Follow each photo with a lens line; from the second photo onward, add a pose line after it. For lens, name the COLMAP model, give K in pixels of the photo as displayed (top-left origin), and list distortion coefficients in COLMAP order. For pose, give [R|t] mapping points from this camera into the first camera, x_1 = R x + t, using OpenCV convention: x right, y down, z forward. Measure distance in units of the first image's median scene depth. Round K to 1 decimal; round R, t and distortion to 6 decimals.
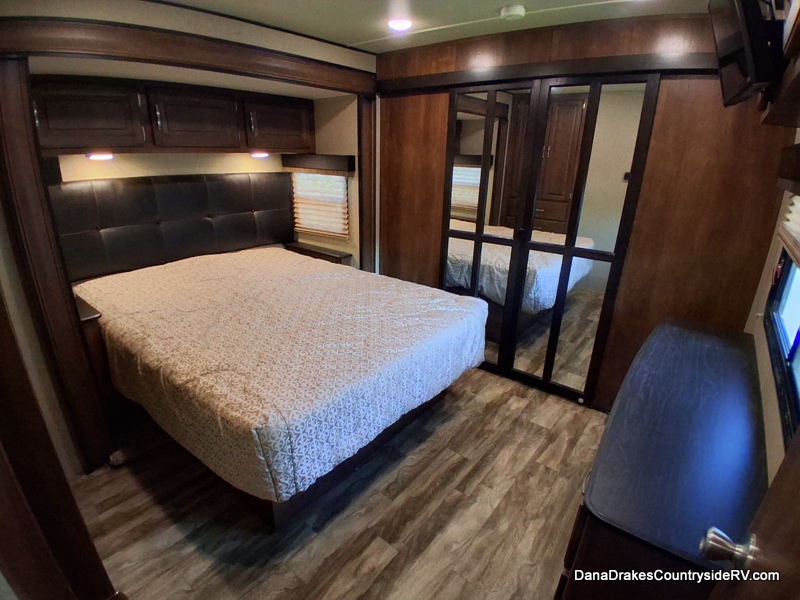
lens RADIAL K [[408.2, 0, 390.7], [0, 408.2, 309.8], [0, 0, 1]] dist [0.013146, -0.054955]
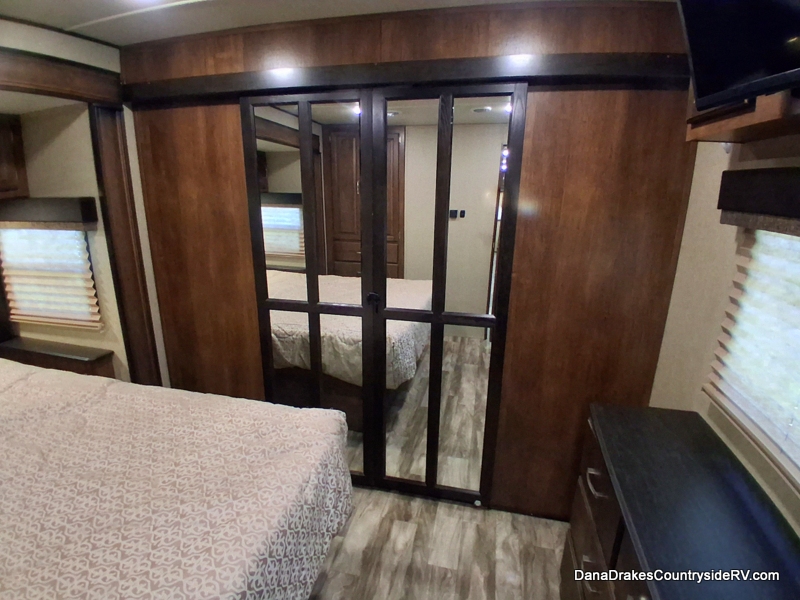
lens RADIAL K [[415.5, 0, 393.1], [0, 415.5, 305.4], [0, 0, 1]] dist [0.013716, -0.055737]
pose [[0.903424, -0.124808, 0.410181, 0.046947], [0.159783, 0.985783, -0.051974, -0.119680], [-0.397863, 0.112494, 0.910522, 0.293223]]
